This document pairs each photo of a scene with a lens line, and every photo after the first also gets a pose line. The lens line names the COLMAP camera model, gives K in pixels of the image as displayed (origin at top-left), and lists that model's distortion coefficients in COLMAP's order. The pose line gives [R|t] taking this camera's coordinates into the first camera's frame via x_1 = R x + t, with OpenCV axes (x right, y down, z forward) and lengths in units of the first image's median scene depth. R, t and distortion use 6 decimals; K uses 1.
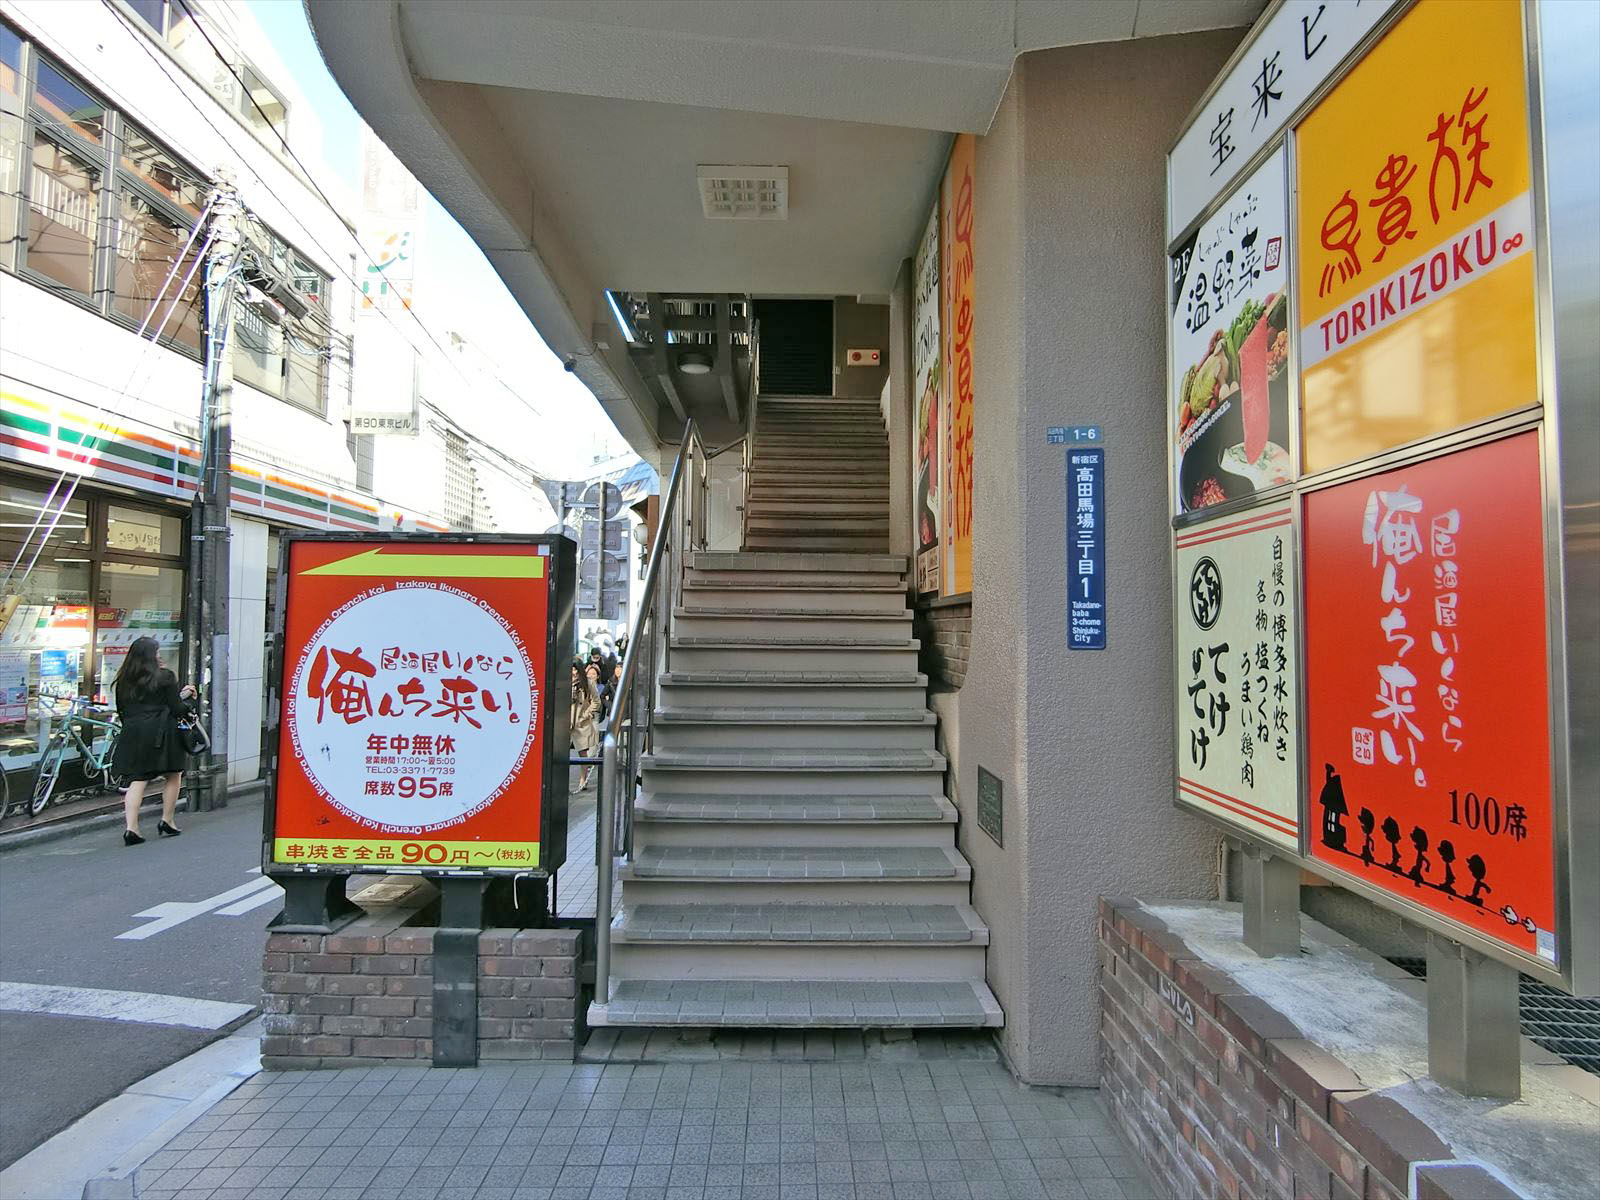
lens RADIAL K [[902.0, 0, 805.9], [0, 902.0, 593.2], [0, 0, 1]] dist [-0.005873, -0.001111]
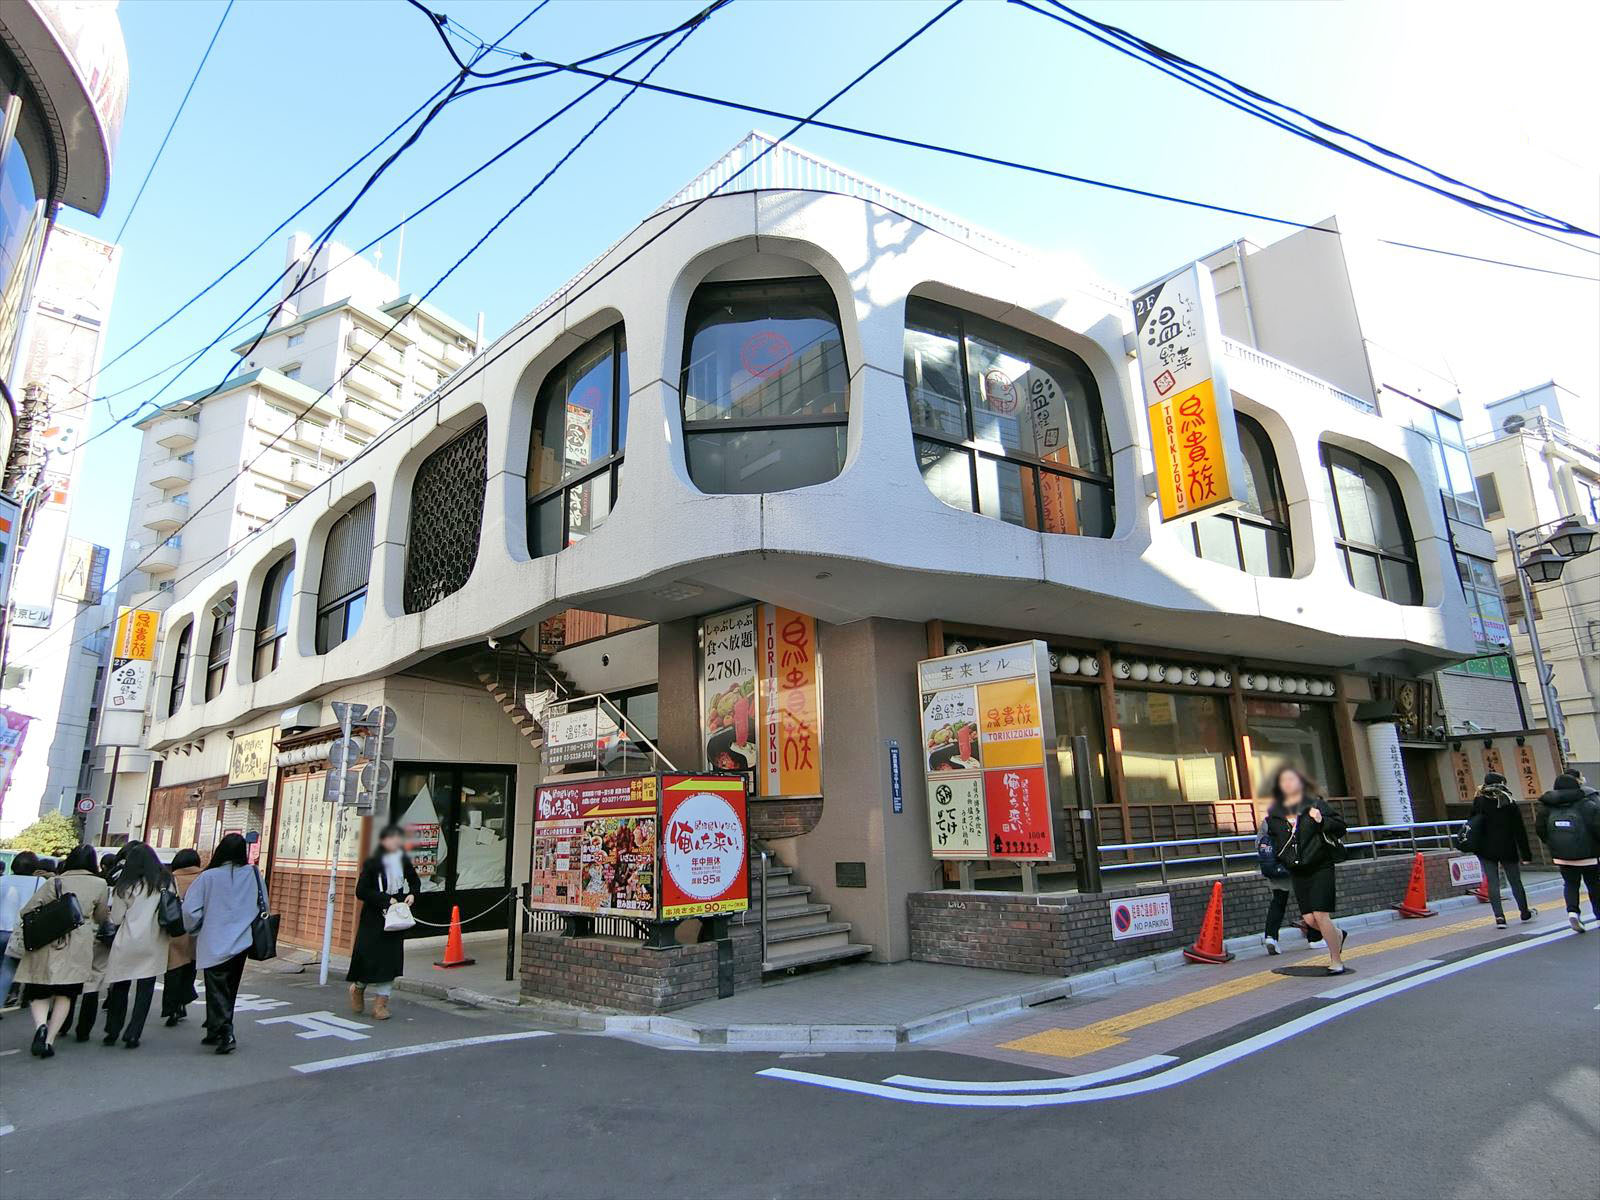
lens RADIAL K [[902.0, 0, 805.9], [0, 902.0, 593.2], [0, 0, 1]] dist [-0.005873, -0.001111]
pose [[0.700537, 0.146534, 0.698409, -2.083001], [0.003806, 0.977910, -0.208994, -0.029370], [-0.713606, 0.149066, 0.684504, -0.969166]]
